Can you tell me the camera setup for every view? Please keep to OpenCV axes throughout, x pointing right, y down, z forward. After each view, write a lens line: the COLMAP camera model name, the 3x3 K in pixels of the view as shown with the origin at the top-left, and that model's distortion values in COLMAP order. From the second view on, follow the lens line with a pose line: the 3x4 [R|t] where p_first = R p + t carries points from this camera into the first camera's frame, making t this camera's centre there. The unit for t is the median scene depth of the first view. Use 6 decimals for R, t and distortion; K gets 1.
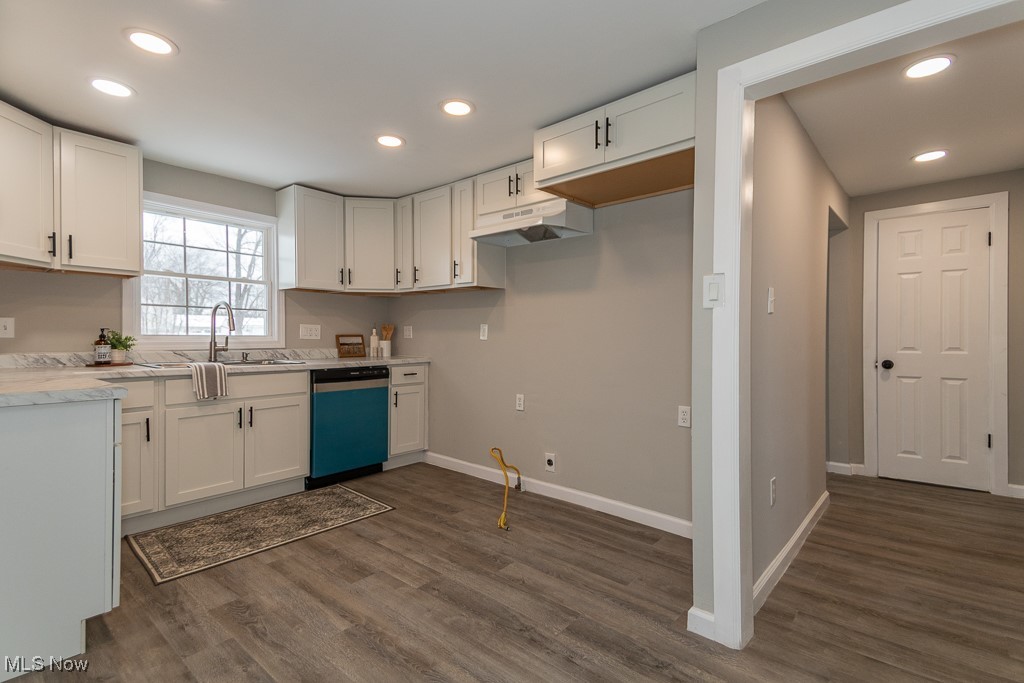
lens RADIAL K [[486.7, 0, 516.0], [0, 486.7, 343.8], [0, 0, 1]] dist [0.073444, -0.024356]
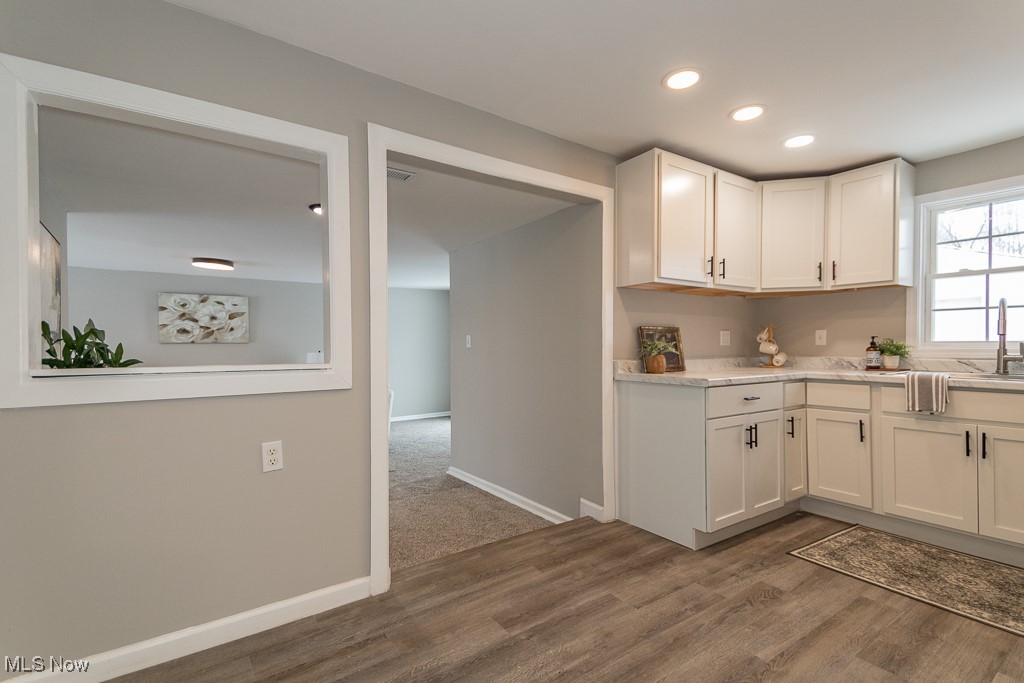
lens RADIAL K [[486.7, 0, 516.0], [0, 486.7, 343.8], [0, 0, 1]] dist [0.073444, -0.024356]
pose [[-0.247688, -0.001096, -0.968839, 0.431645], [-0.005695, 0.999984, 0.000325, -0.009420], [0.968823, 0.005598, -0.247690, 0.493157]]
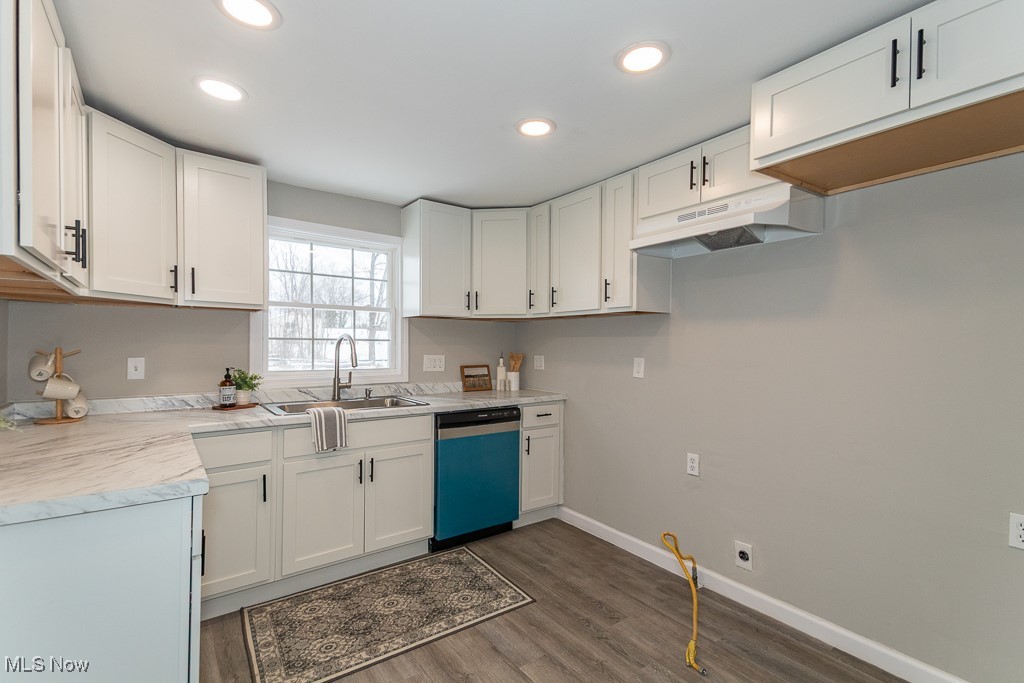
lens RADIAL K [[472.2, 0, 508.8], [0, 472.2, 351.8], [0, 0, 1]] dist [0.057114, -0.000173]
pose [[0.973306, 0.006633, -0.229415, -0.117123], [-0.006544, 0.999978, 0.001148, -0.061195], [0.229418, 0.000384, 0.973328, 0.256452]]
